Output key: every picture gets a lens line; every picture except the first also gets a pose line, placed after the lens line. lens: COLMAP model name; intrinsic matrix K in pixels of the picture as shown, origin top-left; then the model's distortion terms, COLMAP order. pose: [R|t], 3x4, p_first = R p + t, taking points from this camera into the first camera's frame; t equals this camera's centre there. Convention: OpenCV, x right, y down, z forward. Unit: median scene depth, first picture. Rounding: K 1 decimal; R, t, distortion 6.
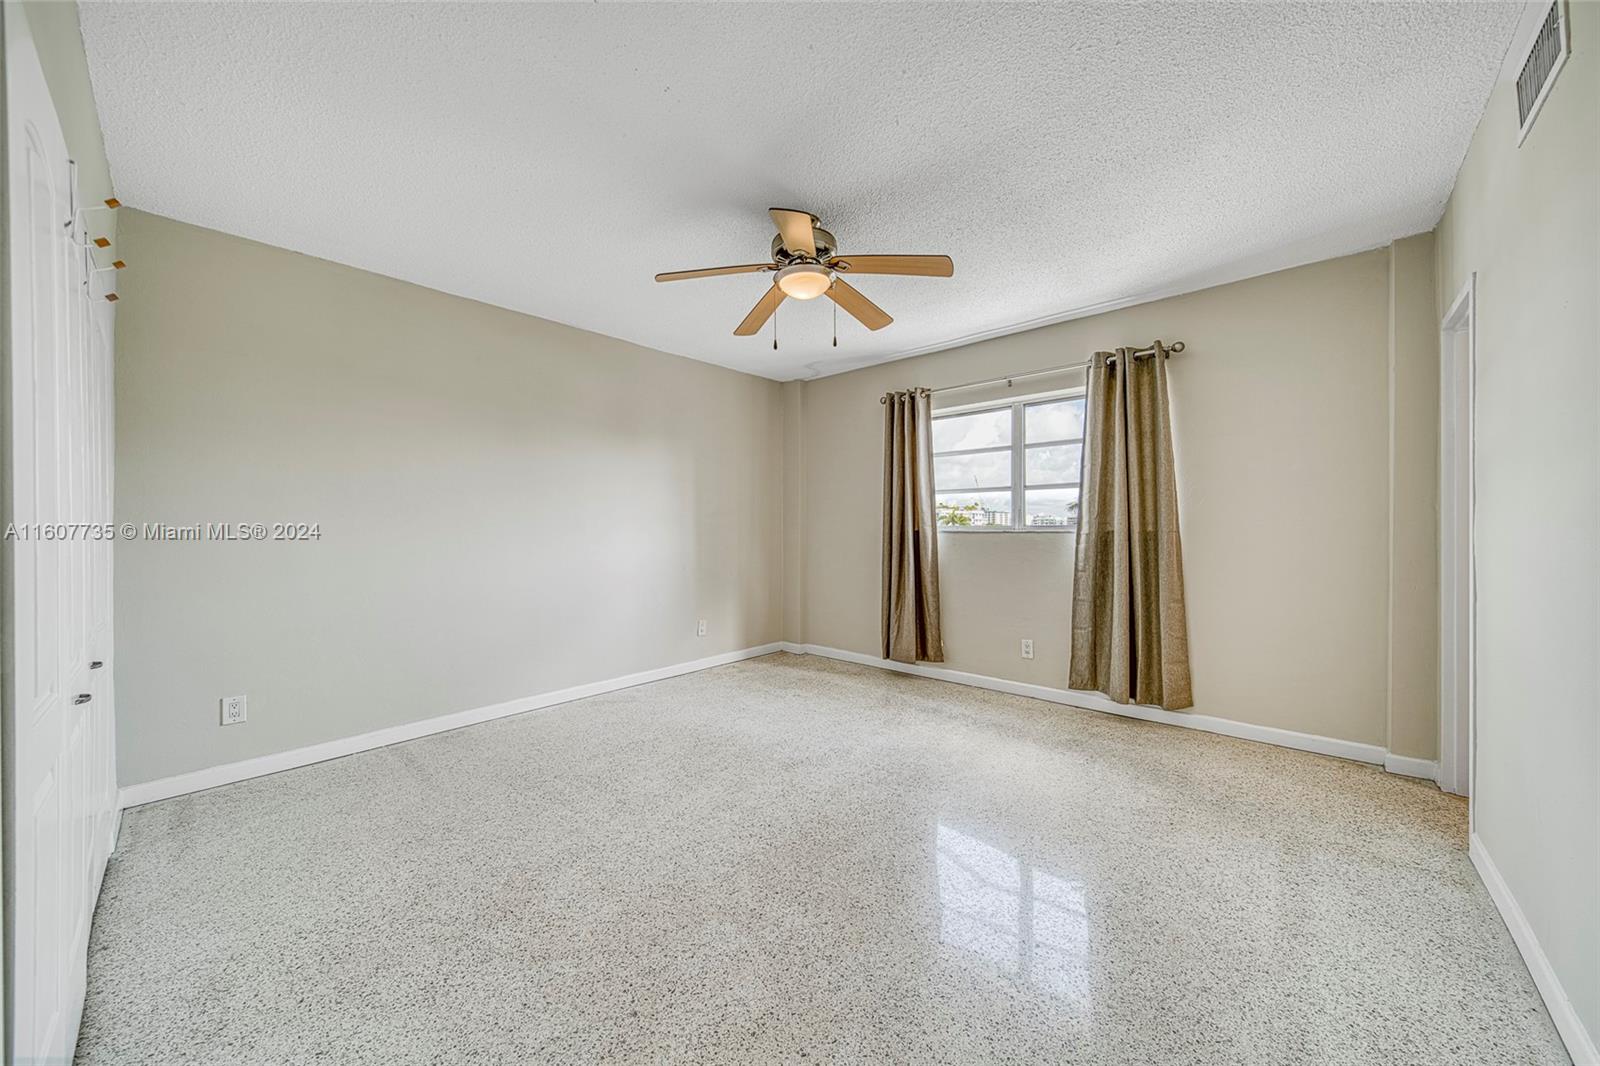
lens RADIAL K [[570.4, 0, 811.1], [0, 570.4, 528.1], [0, 0, 1]] dist [-0.000568, -0.000715]
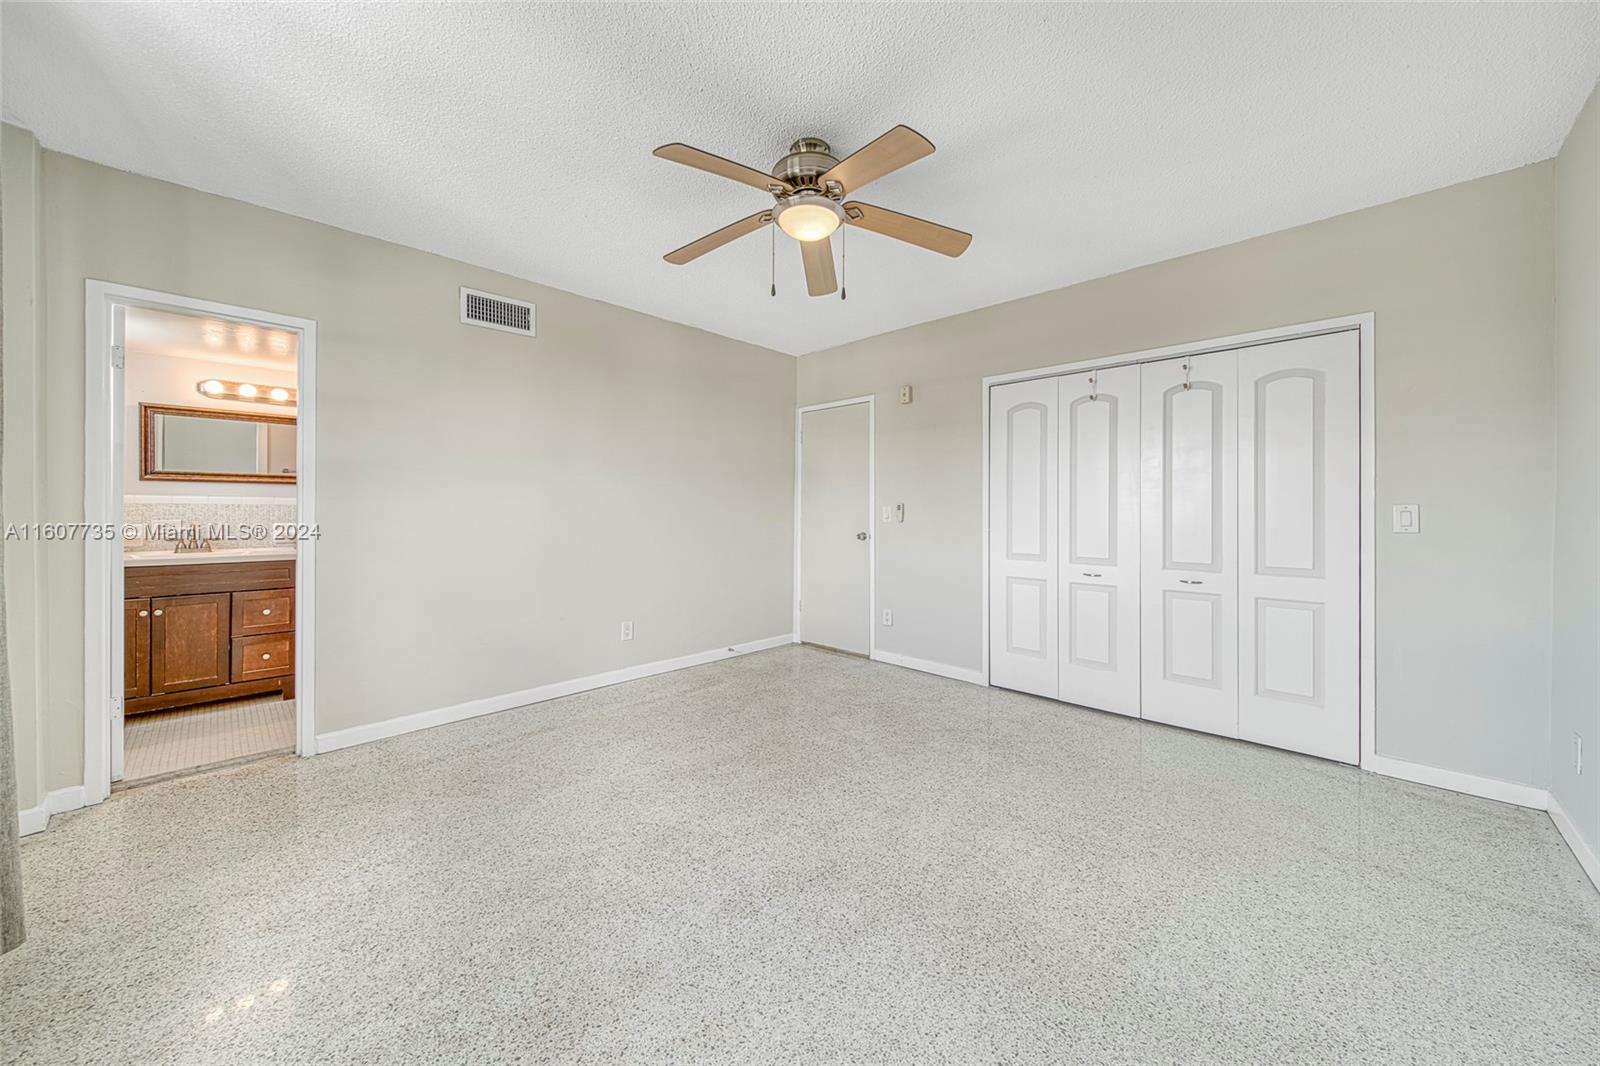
lens RADIAL K [[570.4, 0, 802.7], [0, 570.4, 511.8], [0, 0, 1]] dist [-0.000568, -0.000715]
pose [[-0.998673, 0.002118, 0.051464, -0.053171], [0.002226, 0.999995, 0.002046, 0.002358], [-0.051460, 0.002158, -0.998673, 2.145932]]
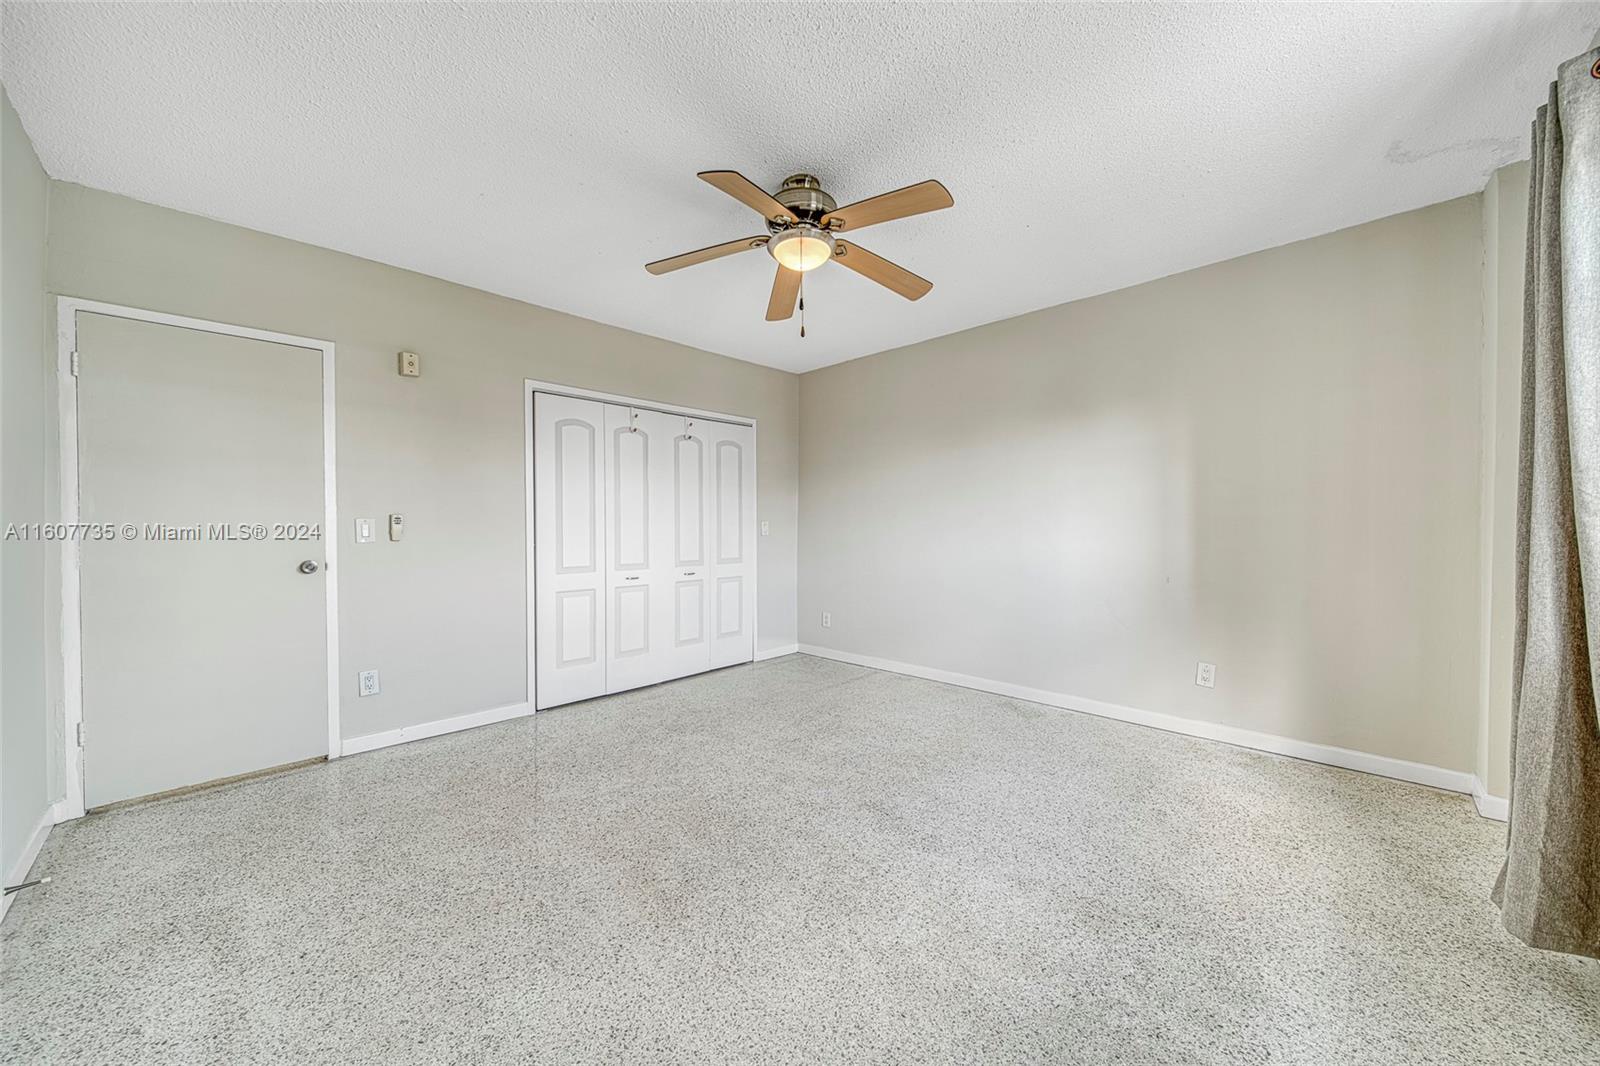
lens RADIAL K [[570.4, 0, 791.1], [0, 570.4, 530.8], [0, 0, 1]] dist [-0.000568, -0.000715]
pose [[-0.066081, 0.014471, -0.997709, 1.037639], [0.001891, 0.999895, 0.014377, -0.000797], [0.997812, -0.000937, -0.066102, 1.210877]]
